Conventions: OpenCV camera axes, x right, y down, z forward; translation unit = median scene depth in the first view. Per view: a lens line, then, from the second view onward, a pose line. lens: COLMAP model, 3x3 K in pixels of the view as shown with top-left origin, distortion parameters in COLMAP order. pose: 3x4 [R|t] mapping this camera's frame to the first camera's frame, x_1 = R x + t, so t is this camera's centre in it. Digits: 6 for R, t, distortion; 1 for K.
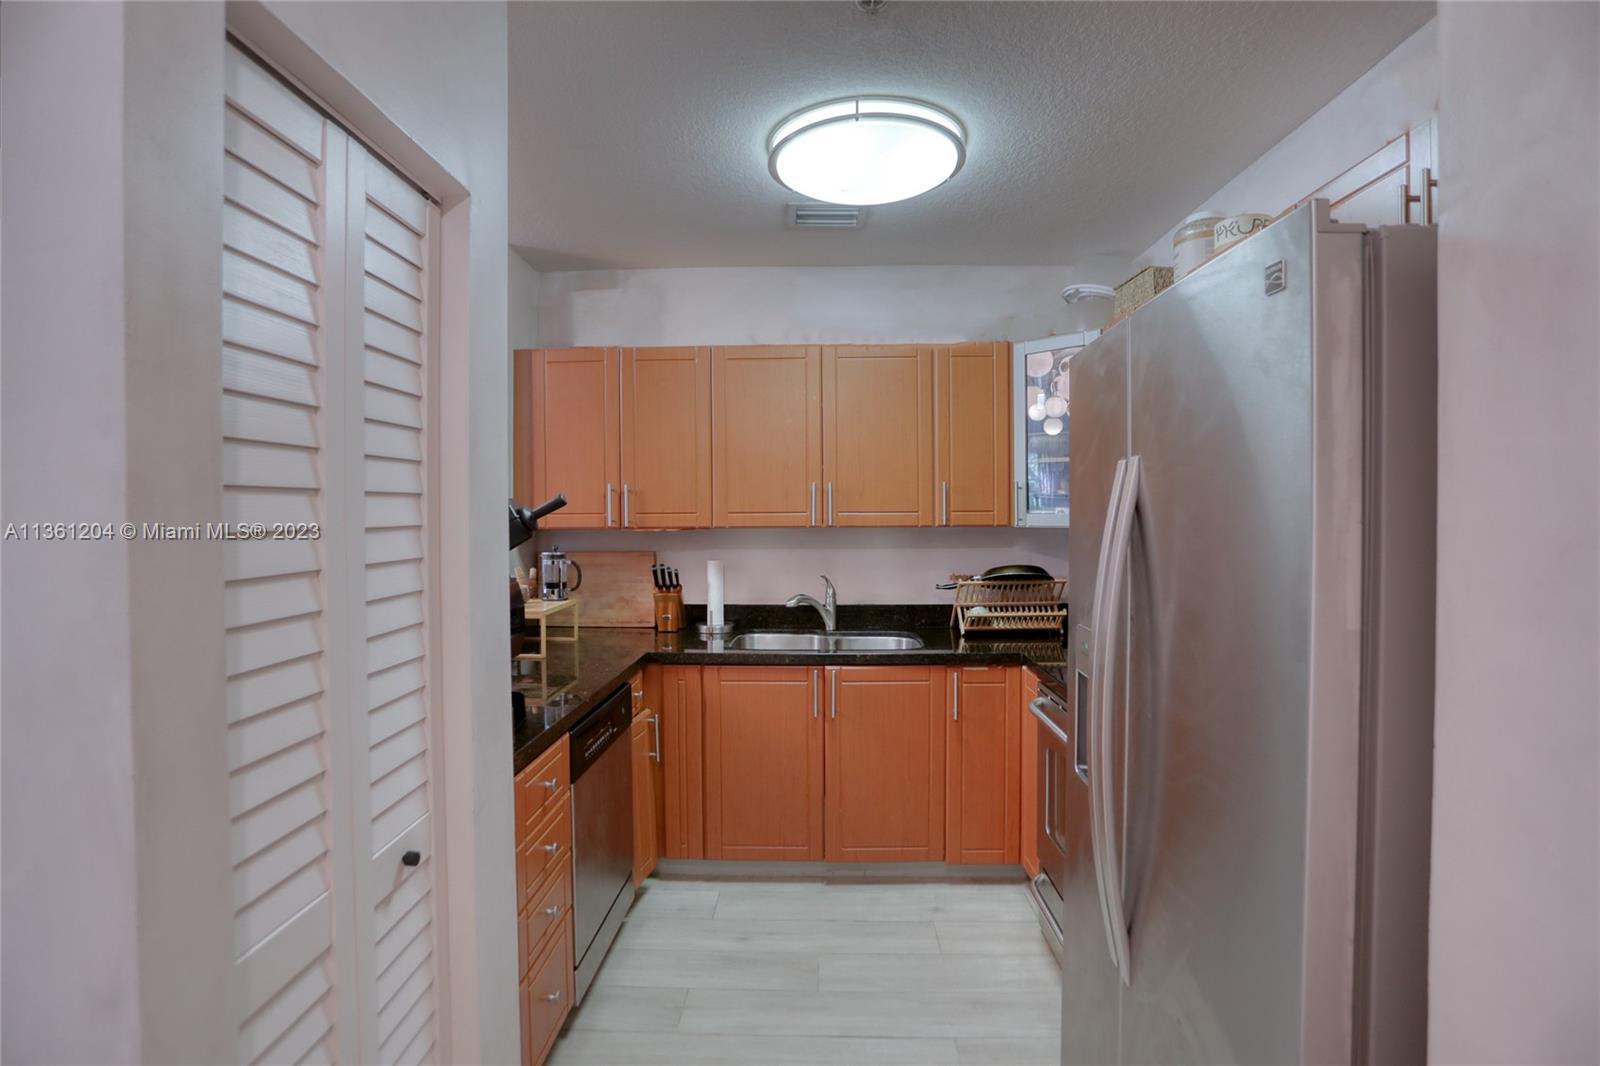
lens RADIAL K [[785.1, 0, 800.7], [0, 785.1, 523.4], [0, 0, 1]] dist [-0.066179, 0.027098]
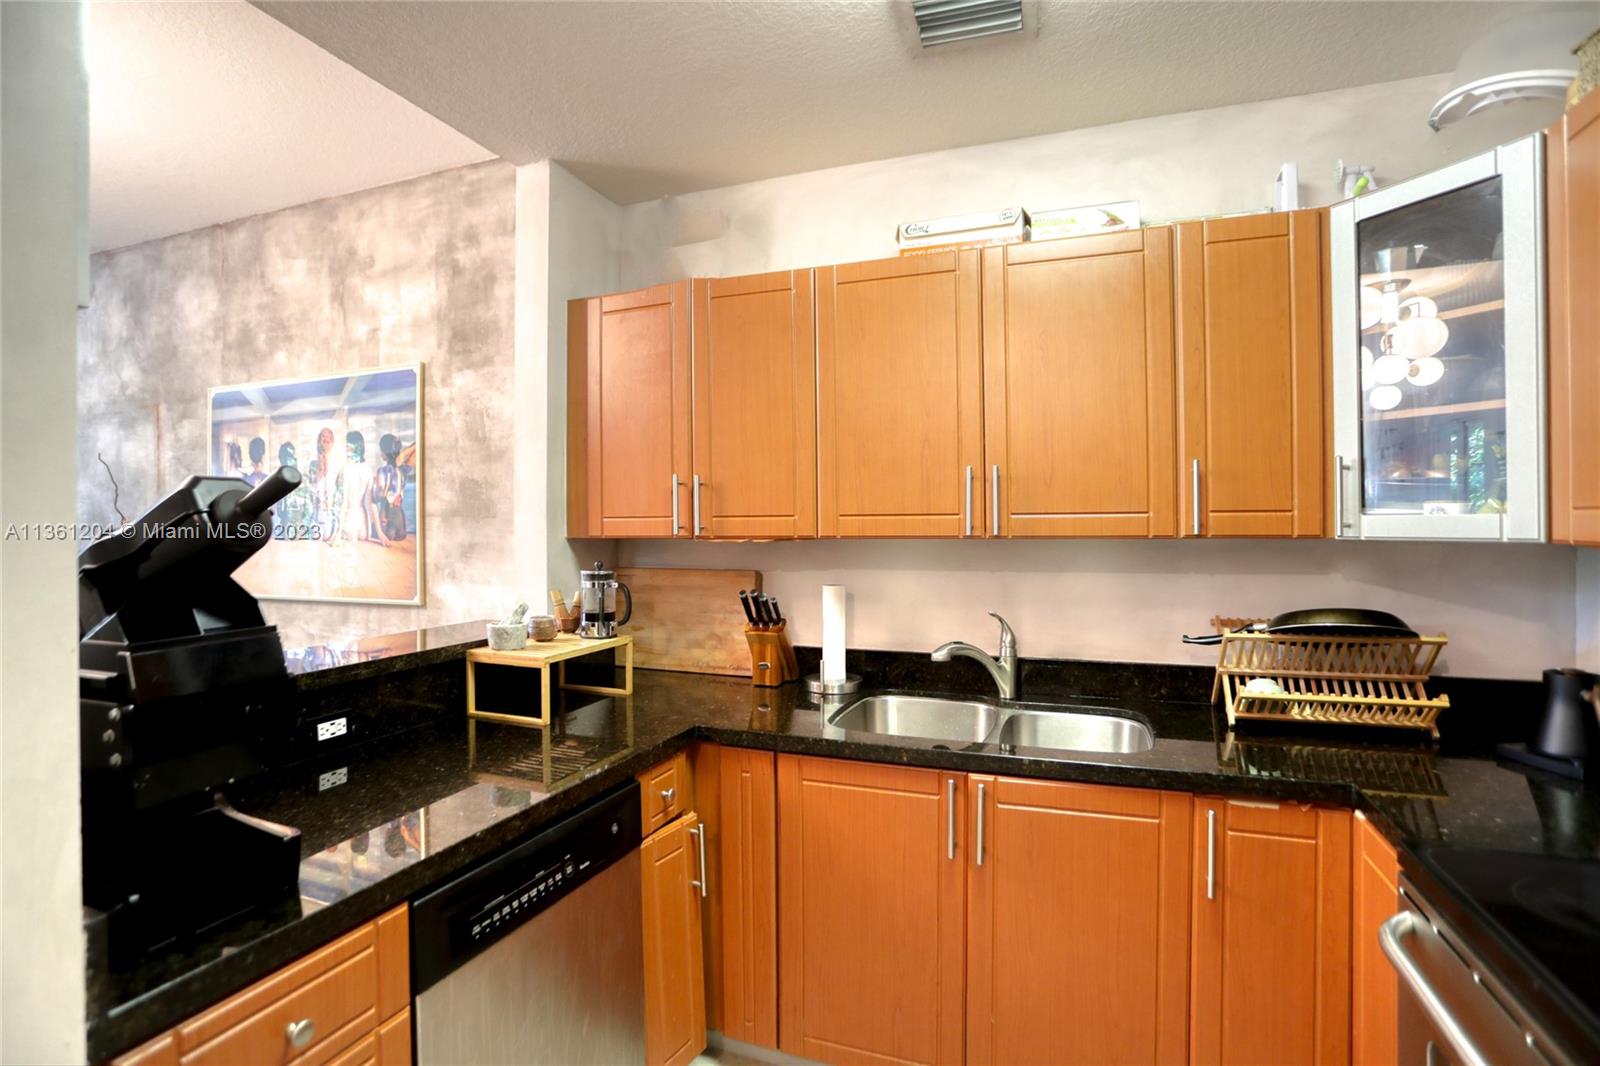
lens RADIAL K [[785.1, 0, 798.8], [0, 785.1, 525.4], [0, 0, 1]] dist [-0.066179, 0.027098]
pose [[0.945503, 0.000321, -0.325612, 0.089442], [-0.003933, 0.999938, -0.010434, 0.002072], [0.325588, 0.011146, 0.945446, 0.357751]]
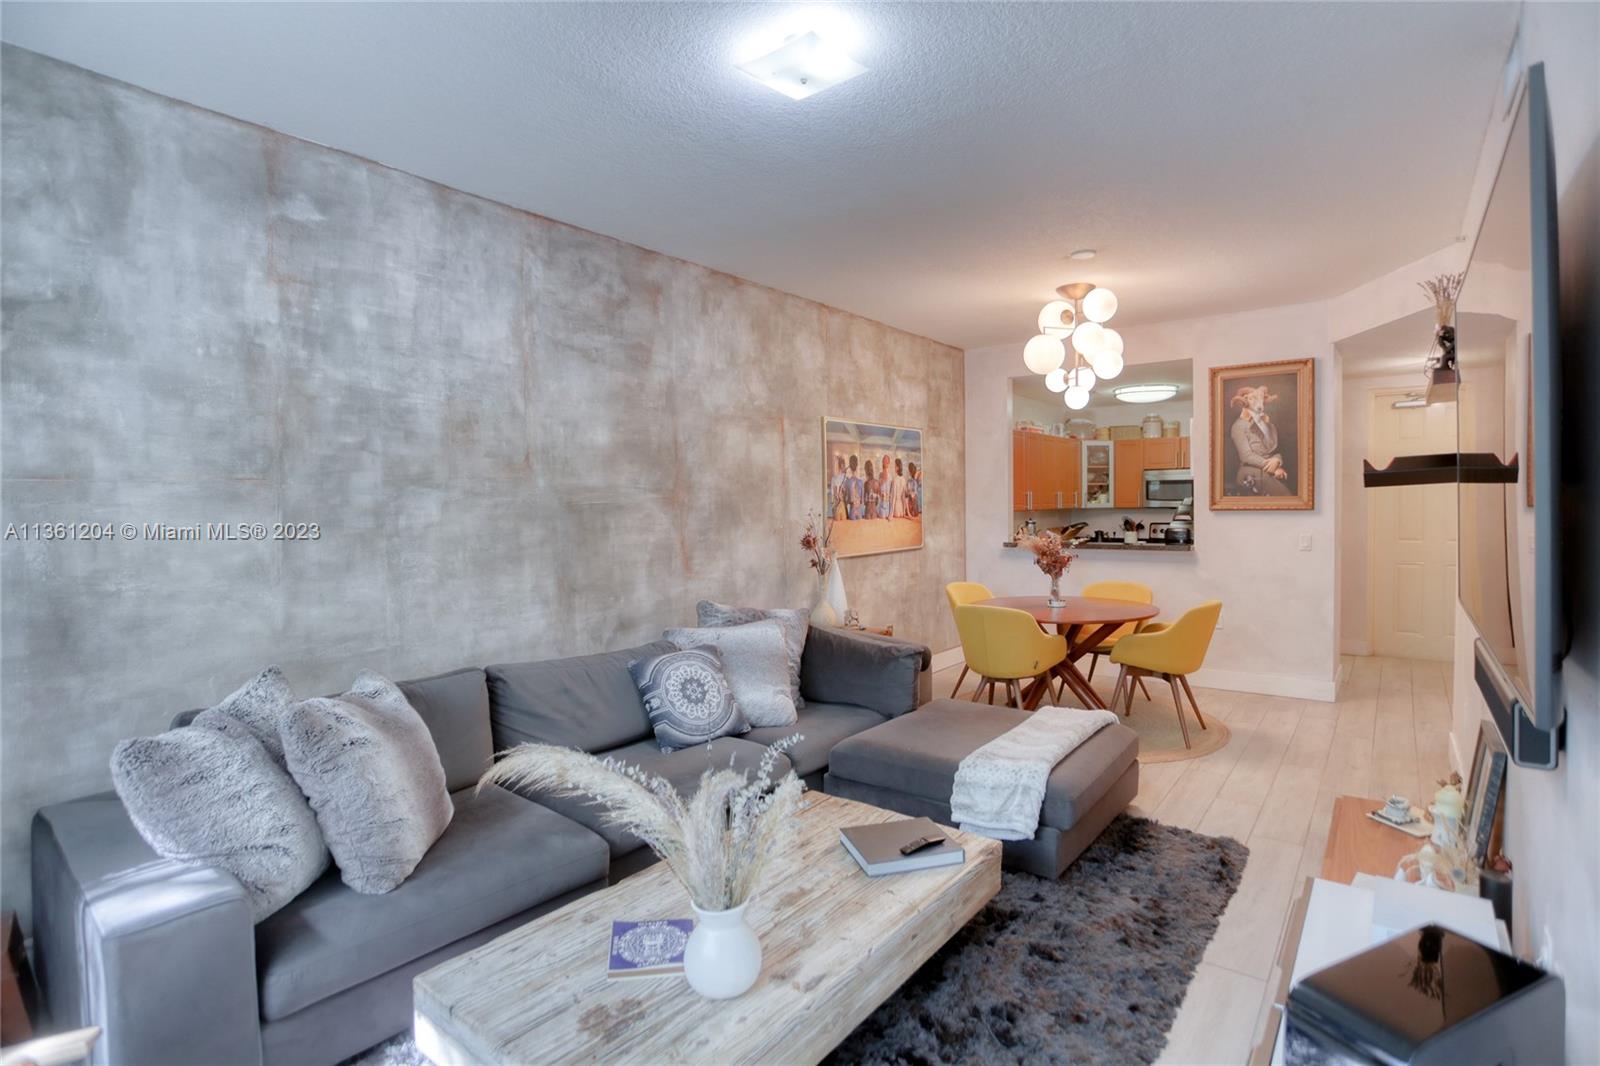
lens RADIAL K [[785.1, 0, 806.3], [0, 785.1, 523.1], [0, 0, 1]] dist [-0.066179, 0.027098]
pose [[0.589640, -0.024920, 0.807282, -2.159824], [0.019702, 0.999670, 0.016468, -0.007497], [-0.807426, 0.006195, 0.589937, 0.196398]]
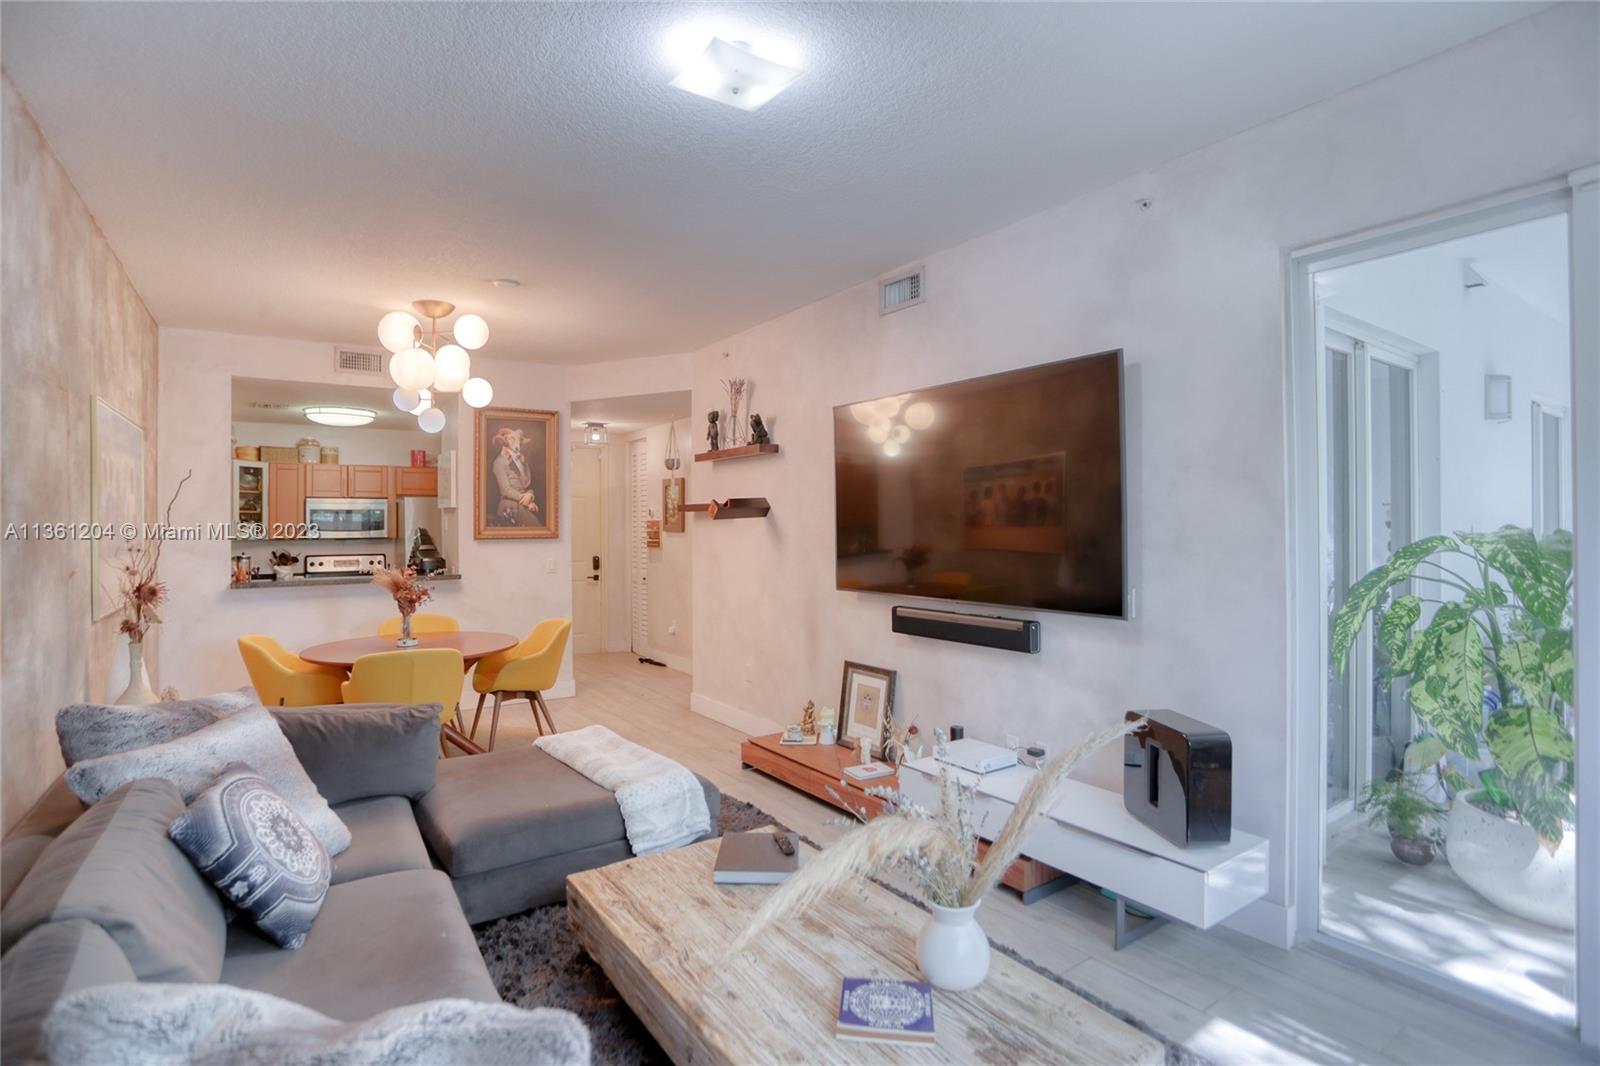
lens RADIAL K [[785.1, 0, 800.9], [0, 785.1, 523.8], [0, 0, 1]] dist [-0.066179, 0.027098]
pose [[-0.593873, 0.009192, 0.804507, -2.163001], [0.018772, 0.999821, 0.002434, -0.016571], [-0.804340, 0.016548, -0.593939, 0.900228]]
